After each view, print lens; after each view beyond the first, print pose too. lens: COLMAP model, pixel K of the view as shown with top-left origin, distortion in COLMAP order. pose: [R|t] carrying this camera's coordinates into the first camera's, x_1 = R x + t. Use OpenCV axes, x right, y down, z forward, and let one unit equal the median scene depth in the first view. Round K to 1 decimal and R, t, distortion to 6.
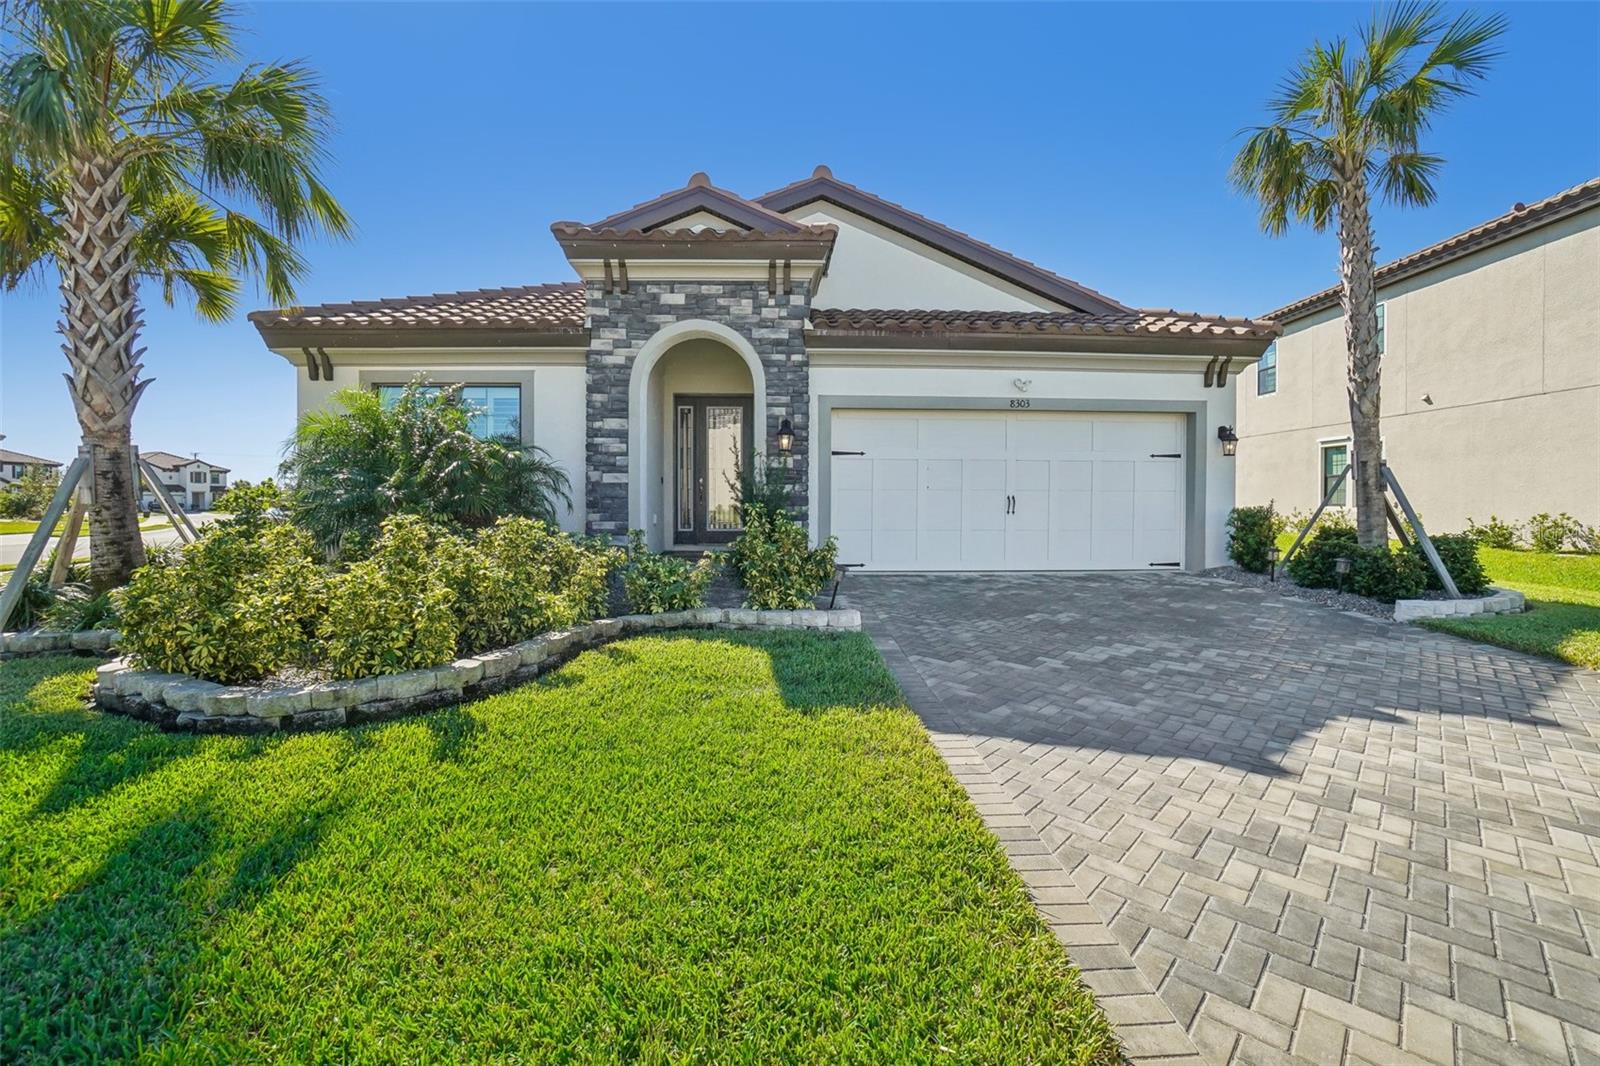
lens RADIAL K [[715.0, 0, 801.9], [0, 715.0, 512.9], [0, 0, 1]] dist [-0.036497, 0.000931]
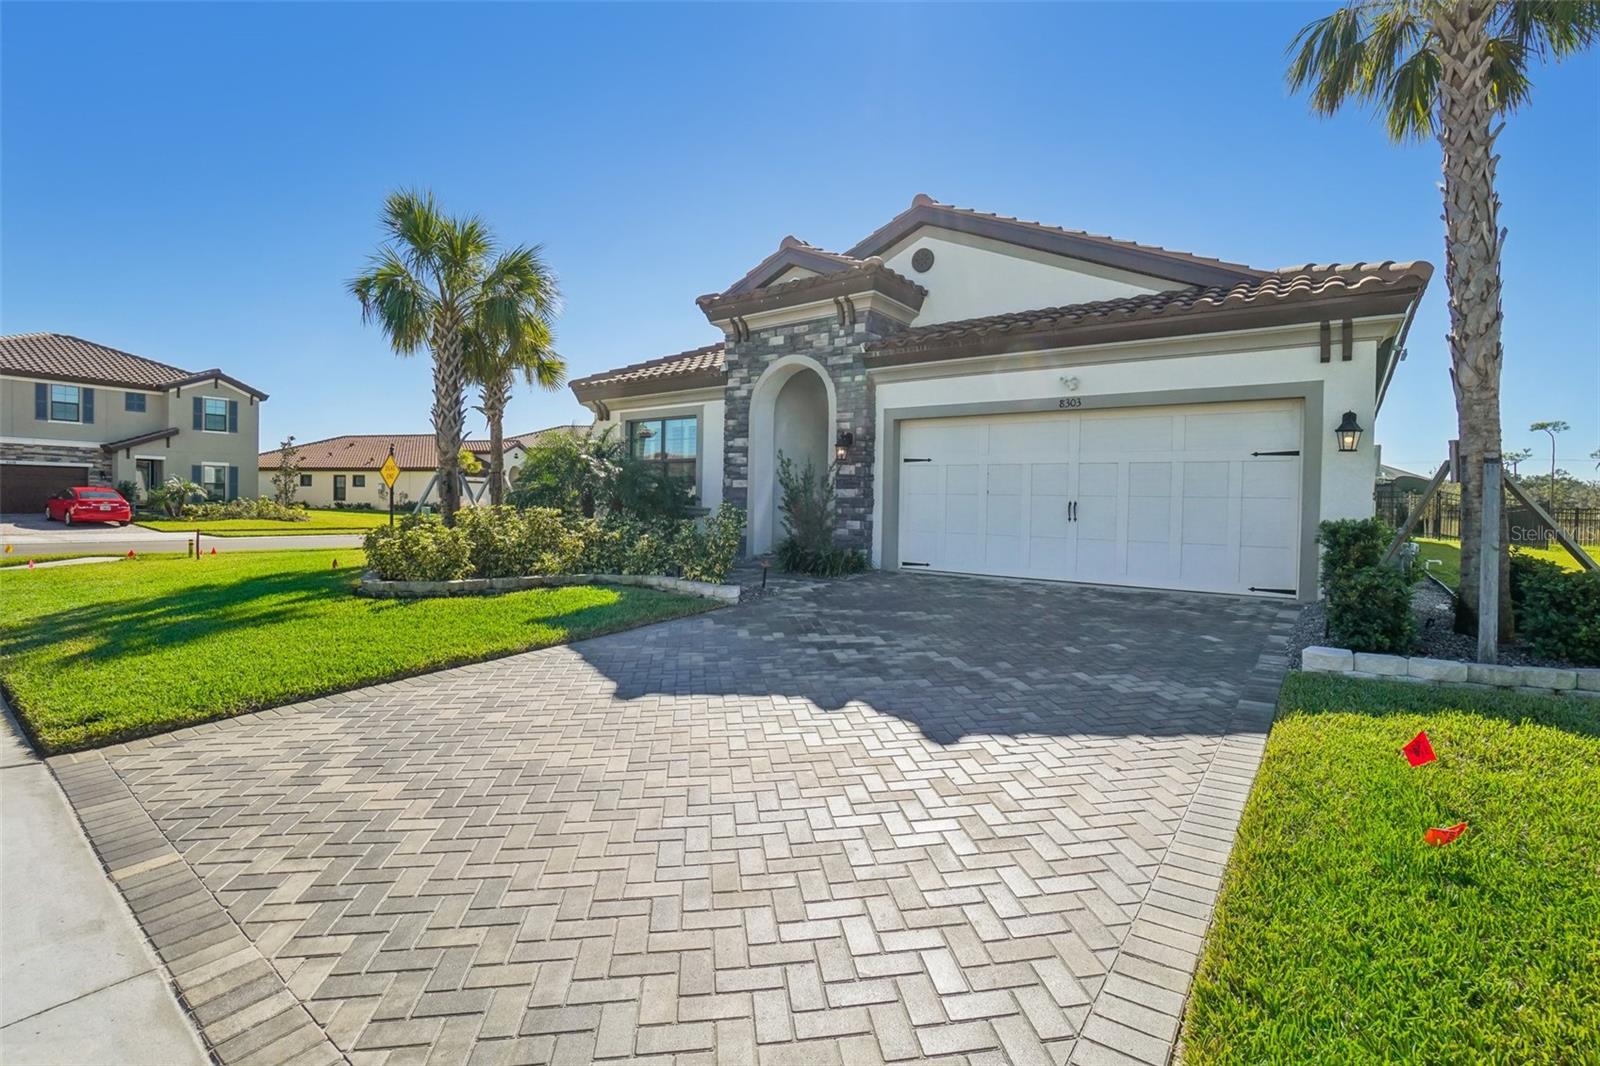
lens RADIAL K [[731.7, 0, 797.1], [0, 731.7, 500.3], [0, 0, 1]] dist [-0.042155, 0.012603]
pose [[0.763684, 0.012326, -0.645473, 0.677645], [-0.027064, 0.999550, -0.012933, -0.004090], [0.645023, 0.027346, 0.763674, 0.048281]]
